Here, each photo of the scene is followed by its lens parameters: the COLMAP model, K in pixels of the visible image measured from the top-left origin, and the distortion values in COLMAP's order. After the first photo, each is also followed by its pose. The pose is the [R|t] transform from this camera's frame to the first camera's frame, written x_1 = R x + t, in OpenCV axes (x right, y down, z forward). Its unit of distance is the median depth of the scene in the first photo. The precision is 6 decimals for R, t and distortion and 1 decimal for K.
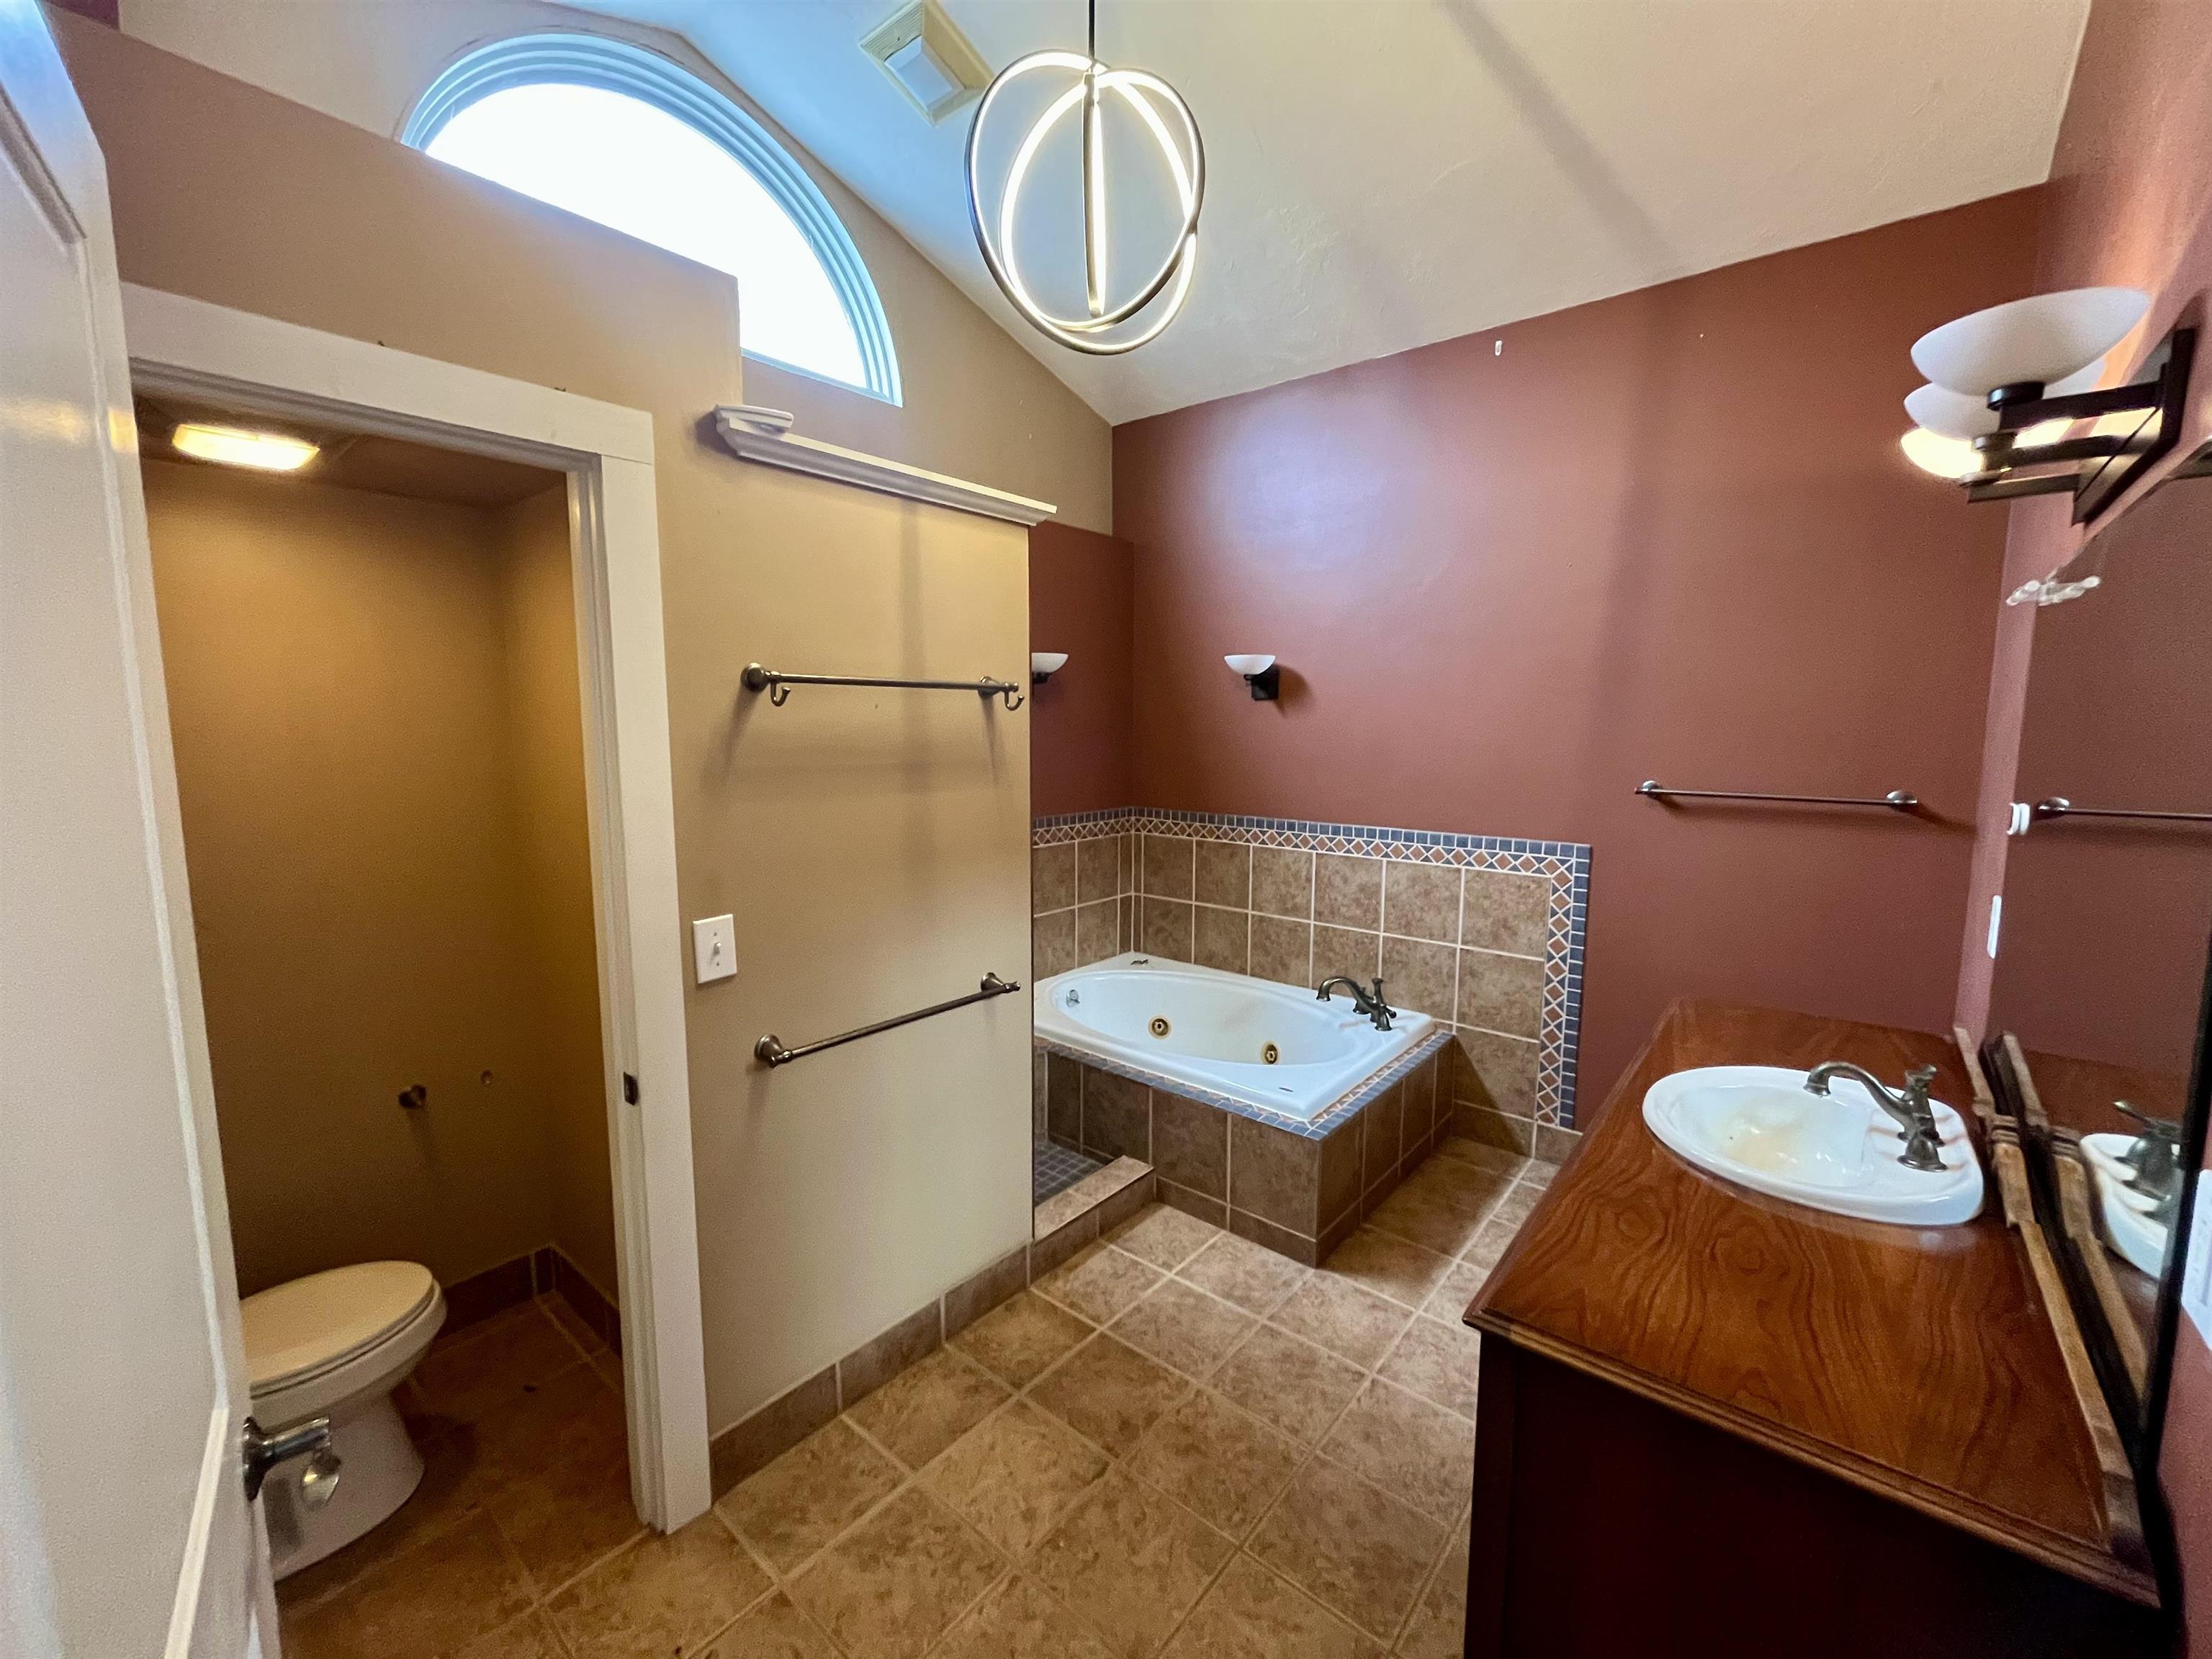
lens RADIAL K [[892.6, 0, 1108.2], [0, 892.6, 824.8], [0, 0, 1]] dist [0.001816, -0.003785]
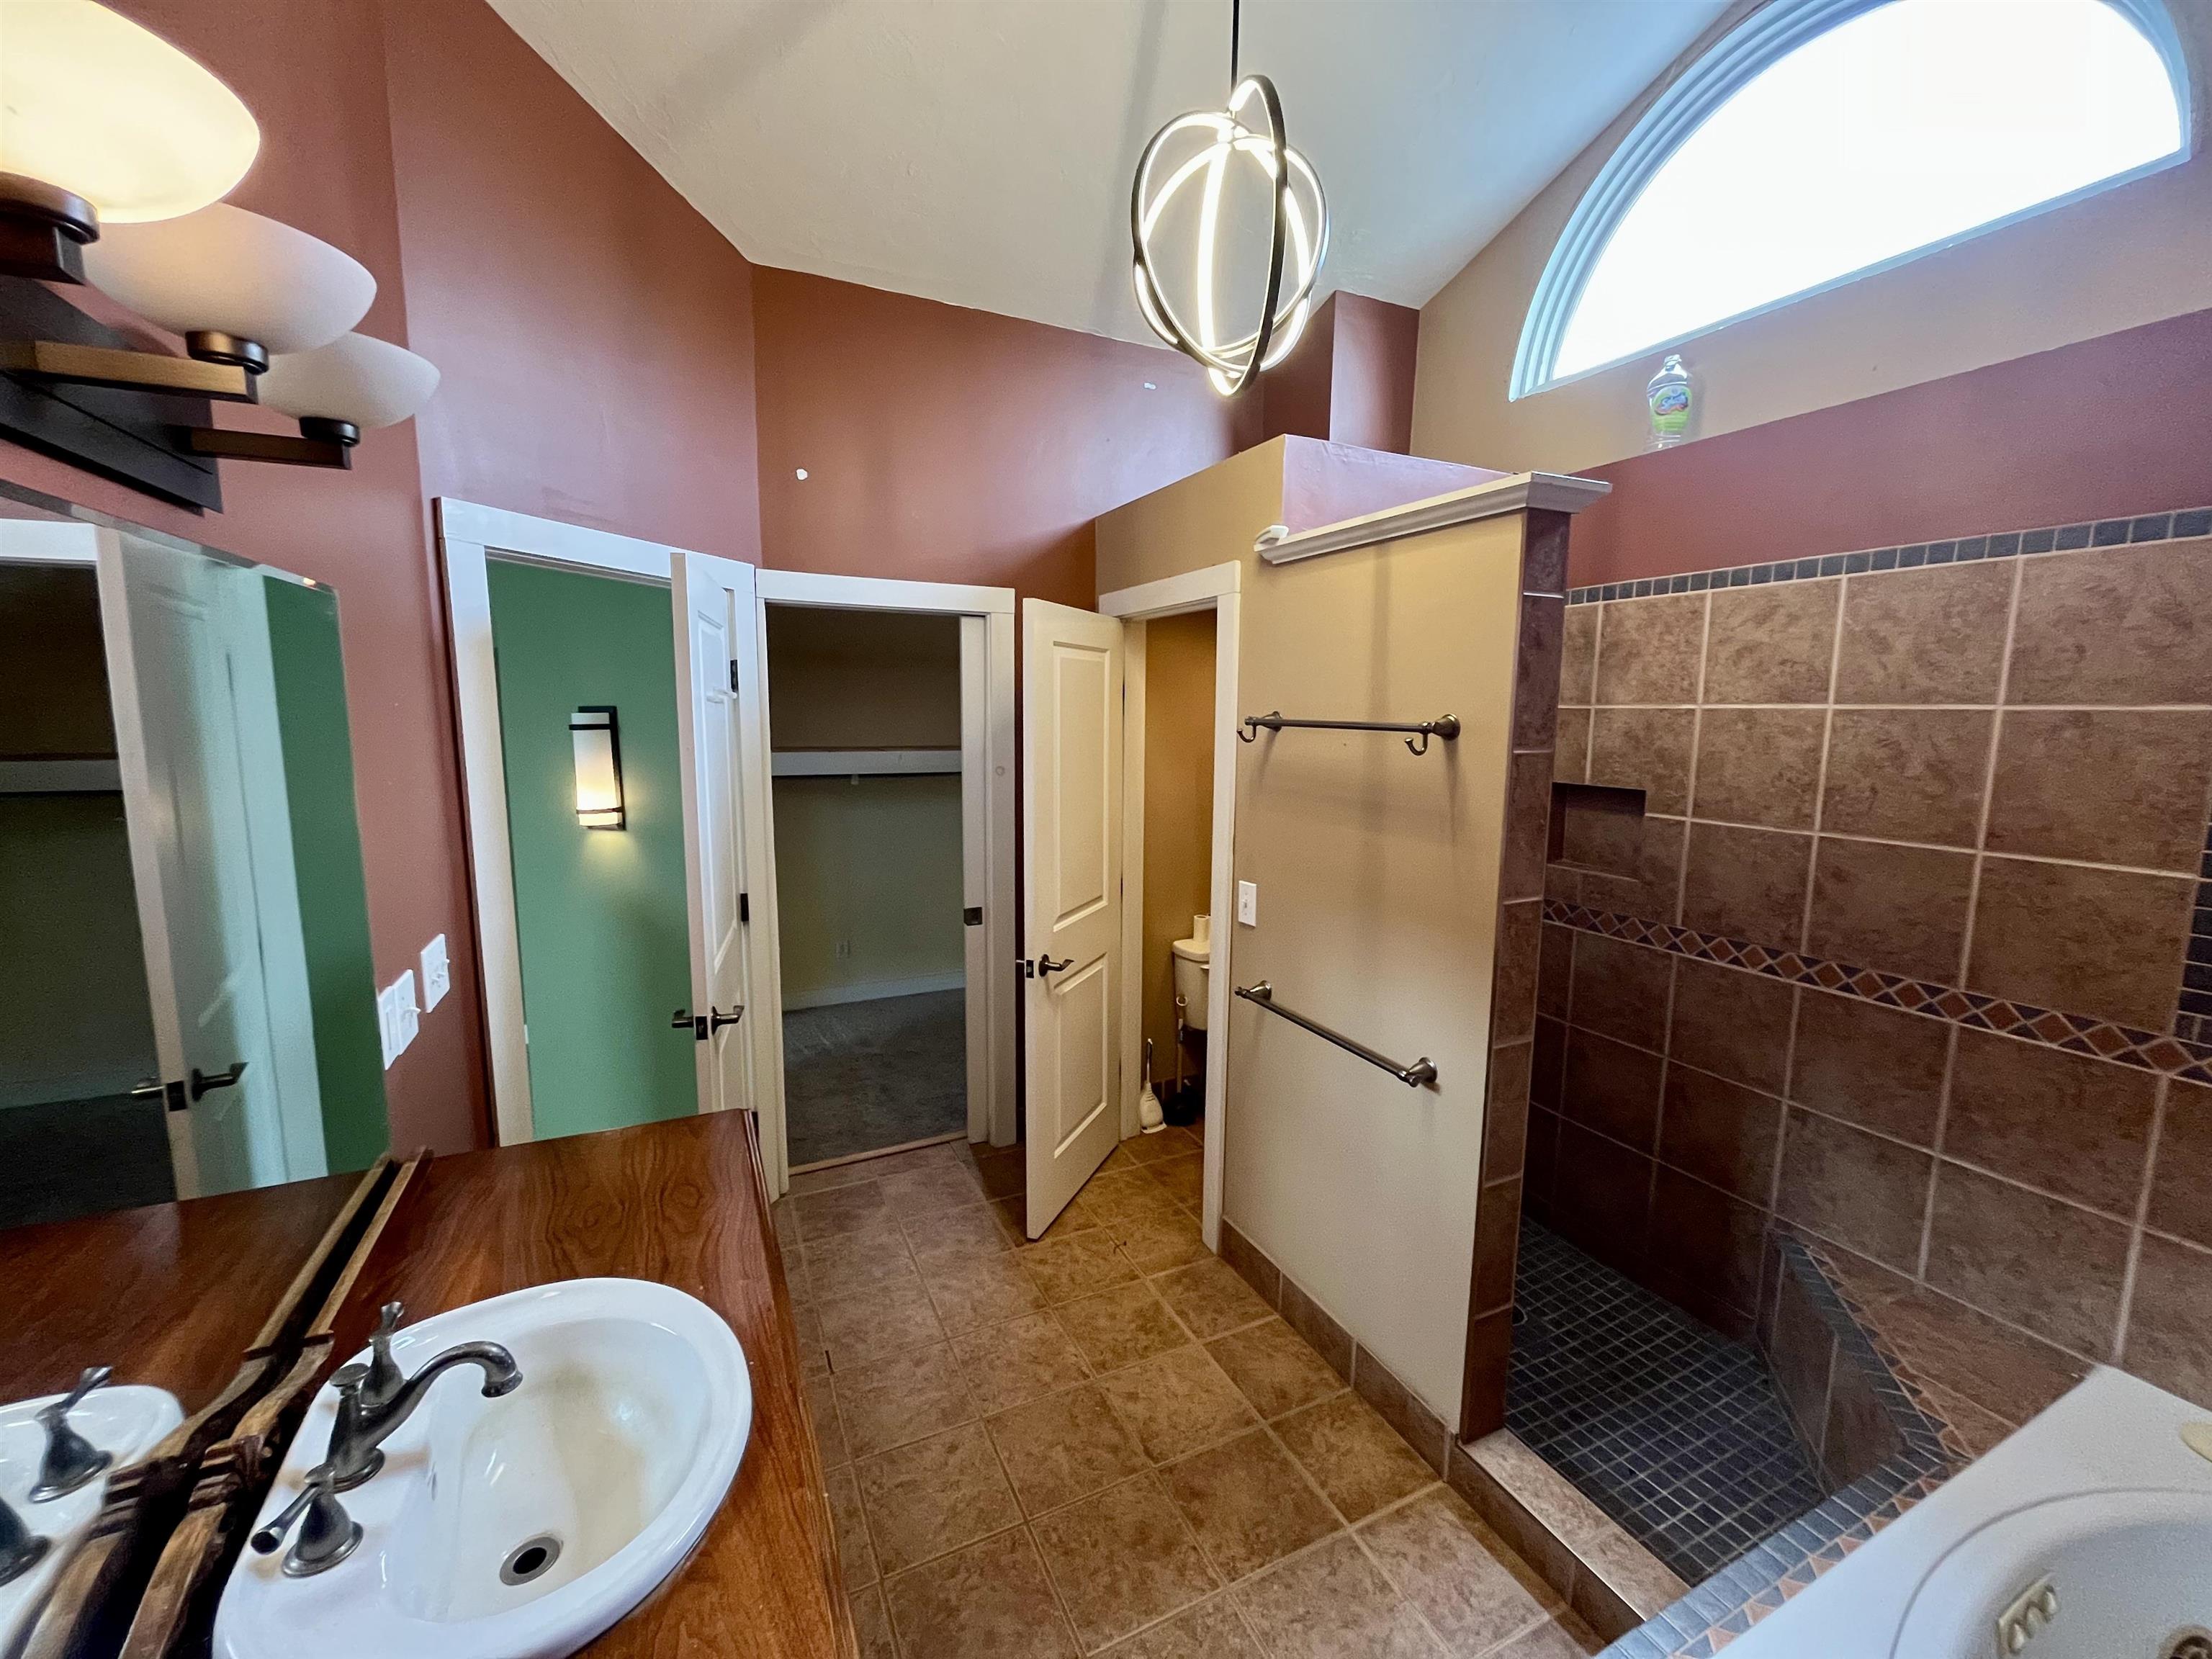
lens RADIAL K [[892.6, 0, 1108.2], [0, 892.6, 824.8], [0, 0, 1]] dist [0.001816, -0.003785]
pose [[-0.414330, 0.109716, -0.903489, 0.947920], [-0.118971, 0.977660, 0.173282, -0.211606], [0.902317, 0.179285, -0.392021, 1.299047]]
